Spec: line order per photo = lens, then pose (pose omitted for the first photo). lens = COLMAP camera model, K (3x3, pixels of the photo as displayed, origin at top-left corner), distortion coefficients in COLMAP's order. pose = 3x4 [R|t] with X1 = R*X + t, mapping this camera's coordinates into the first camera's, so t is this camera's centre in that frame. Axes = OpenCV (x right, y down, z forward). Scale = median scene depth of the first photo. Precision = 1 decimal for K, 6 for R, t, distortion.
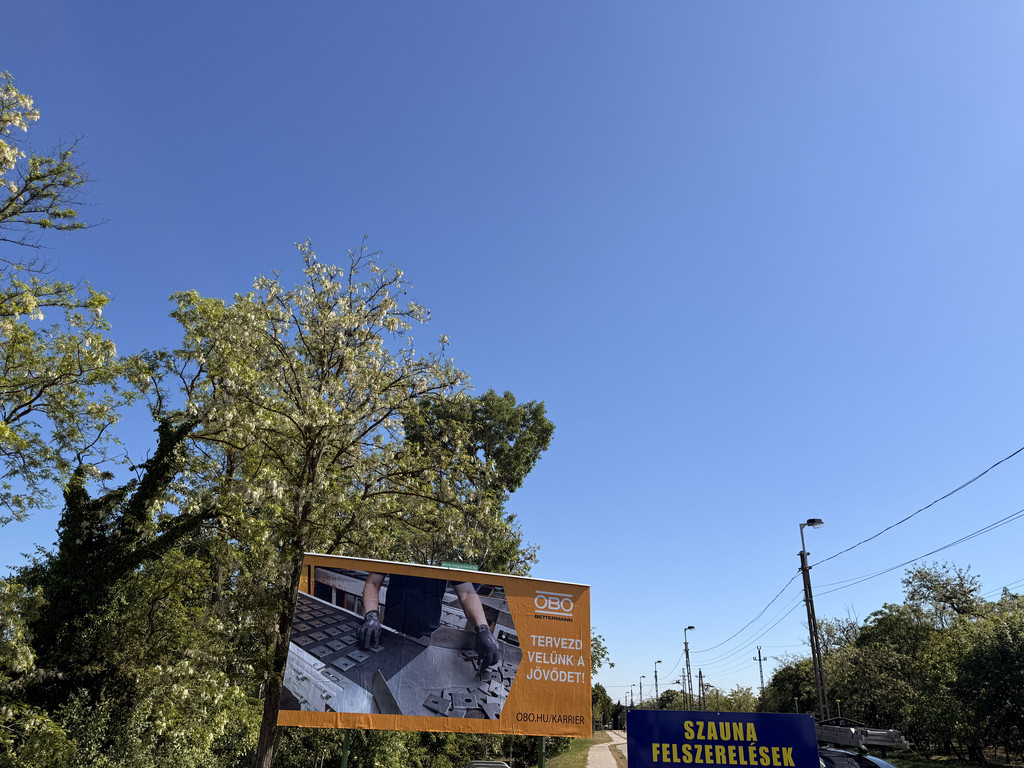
lens RADIAL K [[743.6, 0, 521.1], [0, 743.6, 376.9], [0, 0, 1]] dist [0.092170, -0.100157]
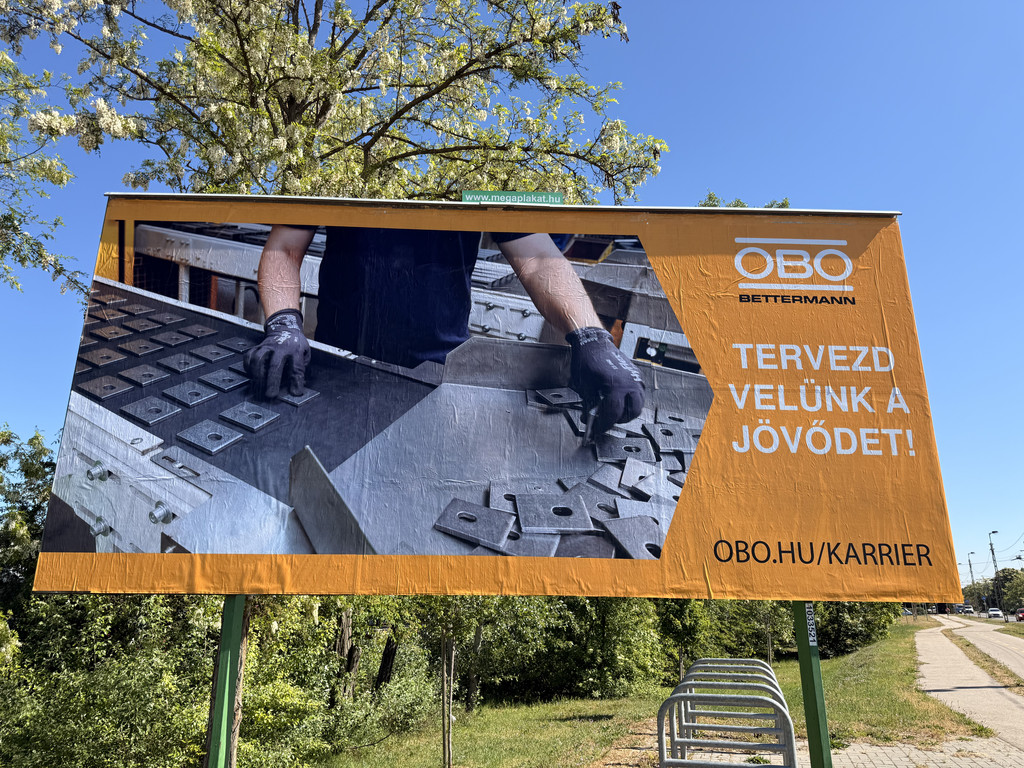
lens RADIAL K [[743.6, 0, 514.2], [0, 743.6, 384.5], [0, 0, 1]] dist [0.092170, -0.100157]
pose [[0.929054, -0.132886, -0.345254, 0.037566], [0.178055, 0.978673, 0.102448, 0.309625], [0.324277, -0.156654, 0.932901, 0.630724]]
